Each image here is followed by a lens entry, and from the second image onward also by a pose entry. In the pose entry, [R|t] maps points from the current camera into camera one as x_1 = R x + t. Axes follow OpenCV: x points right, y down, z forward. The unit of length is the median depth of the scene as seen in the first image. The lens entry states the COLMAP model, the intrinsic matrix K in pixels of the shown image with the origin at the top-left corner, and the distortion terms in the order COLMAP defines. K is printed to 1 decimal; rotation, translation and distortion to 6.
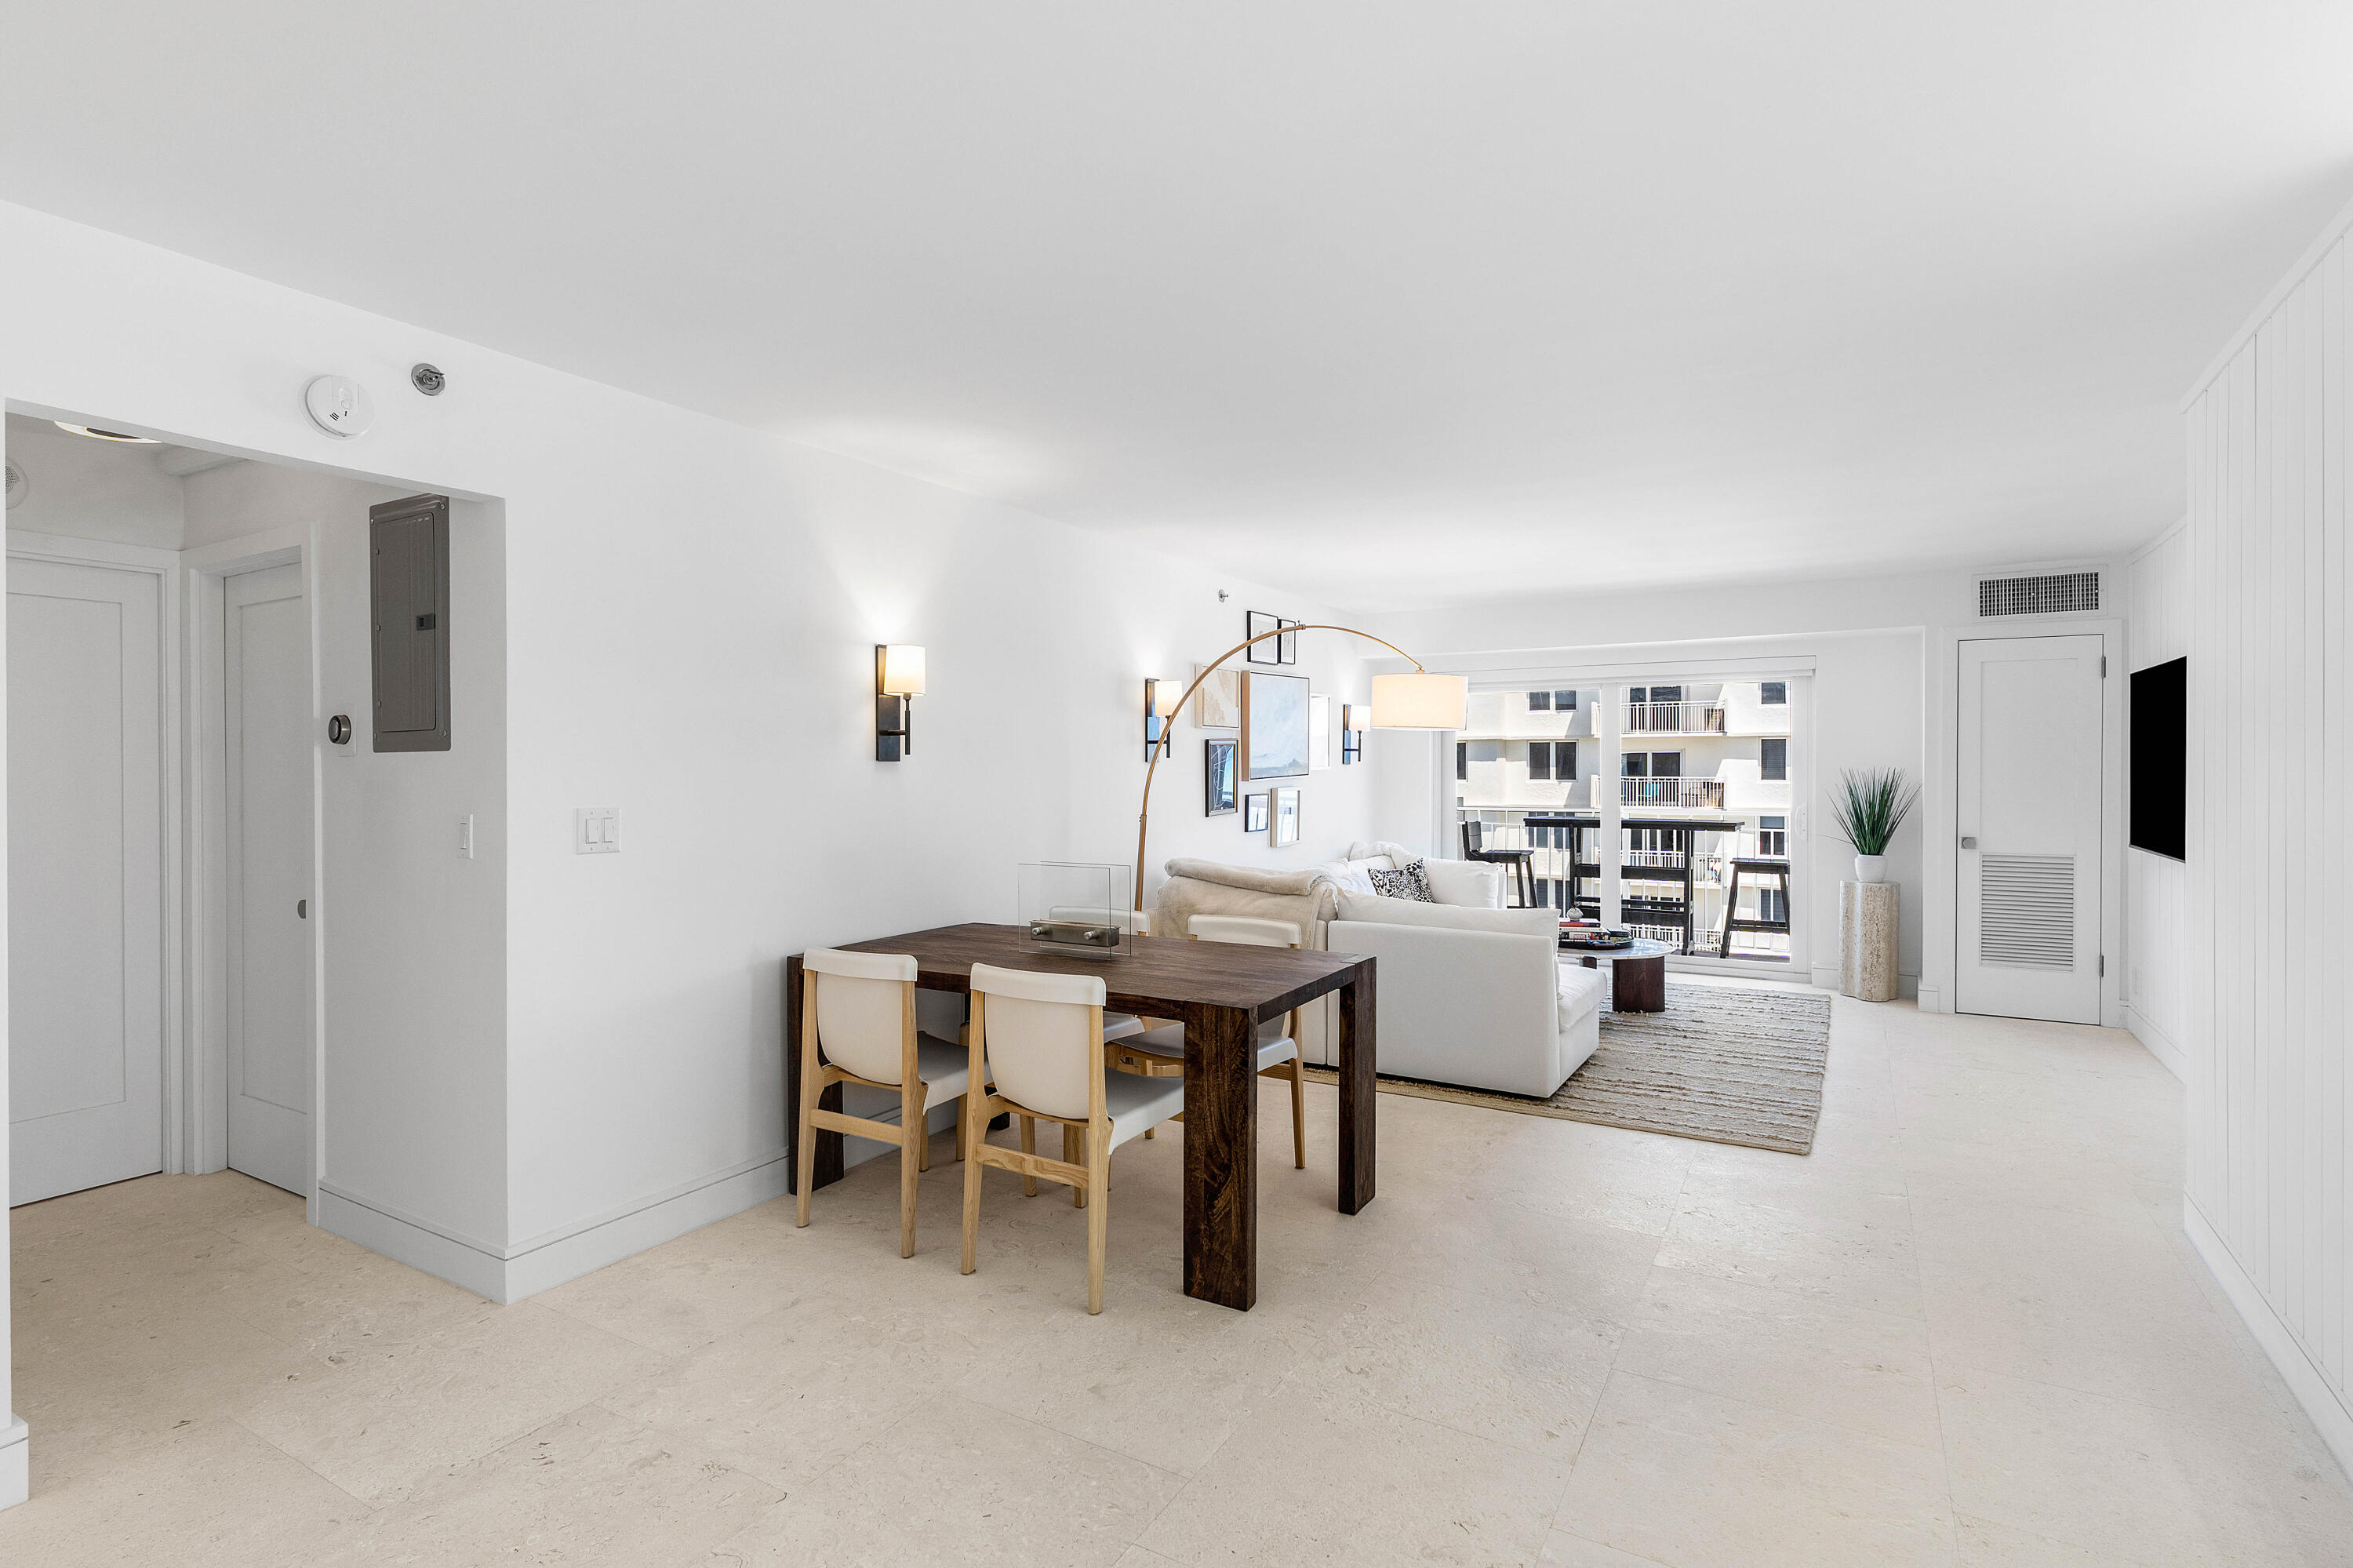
lens RADIAL K [[1140.4, 0, 1173.5], [0, 1140.4, 773.2], [0, 0, 1]] dist [0.001078, -0.000102]
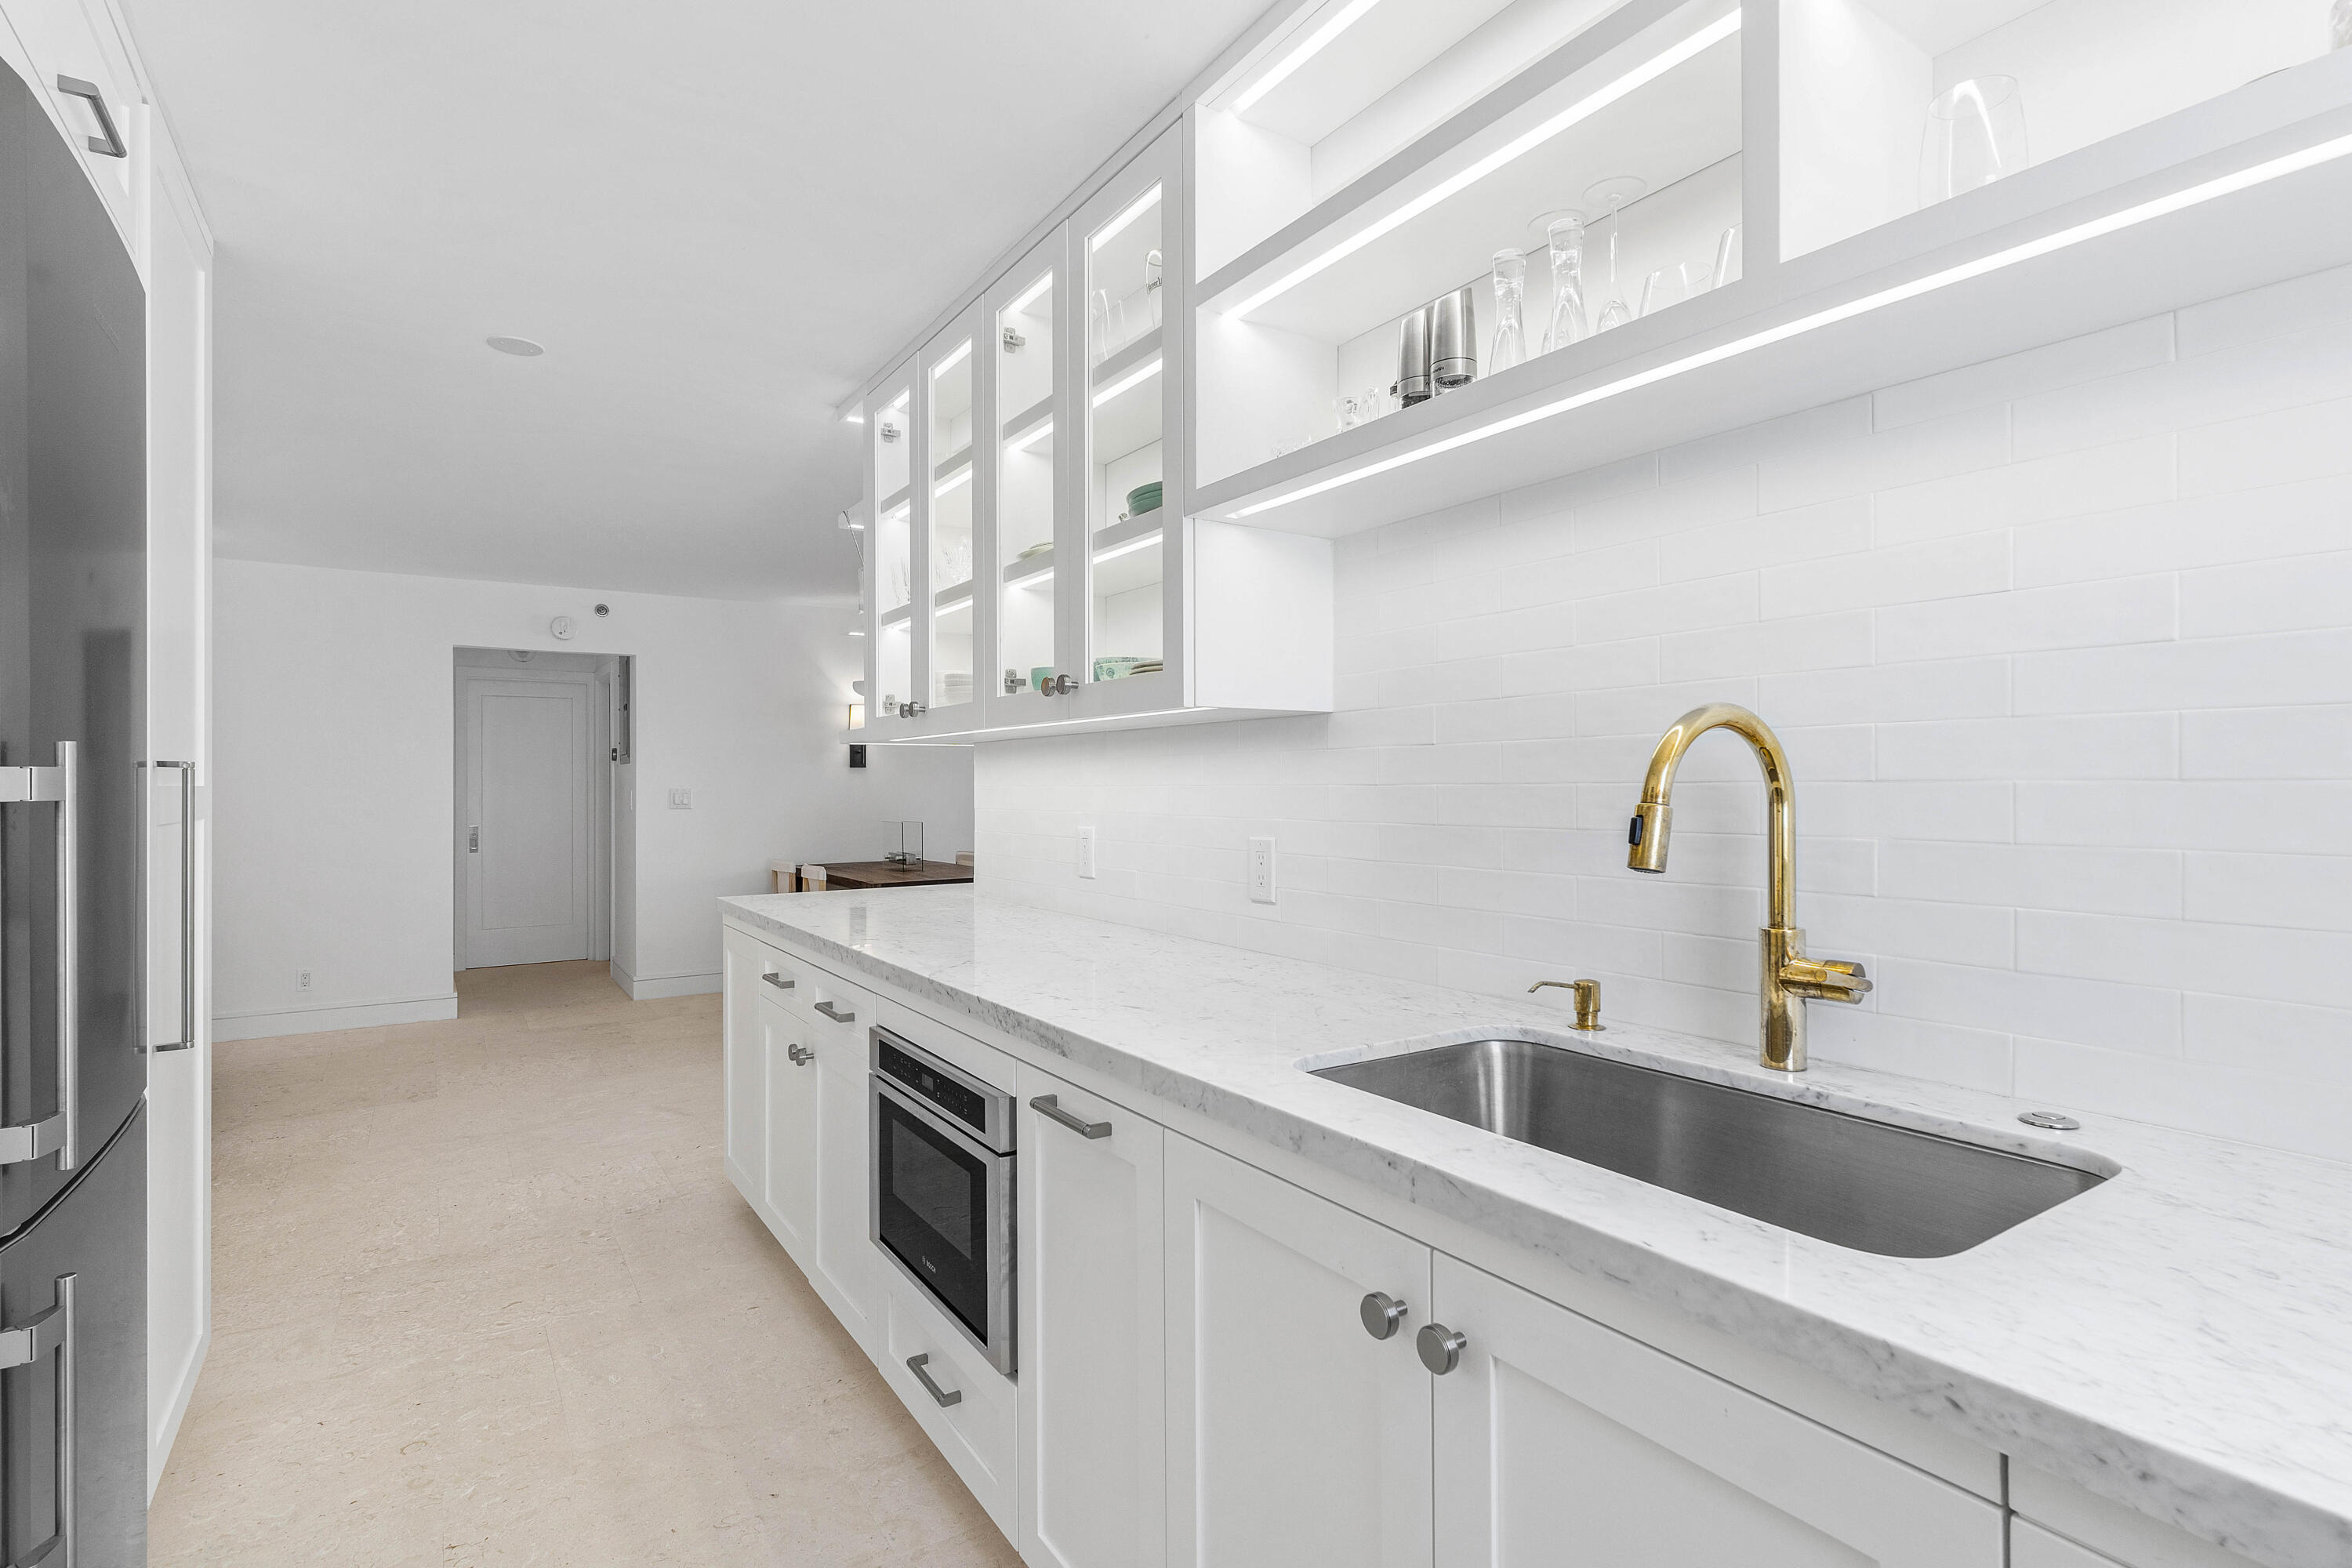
lens RADIAL K [[1146.6, 0, 1147.9], [0, 1146.6, 765.3], [0, 0, 1]] dist [0.001777, -0.000047]
pose [[0.889968, -0.009755, -0.455919, 0.868487], [0.000818, 0.999804, -0.019795, 0.019450], [0.456022, 0.017244, 0.889801, -0.374032]]
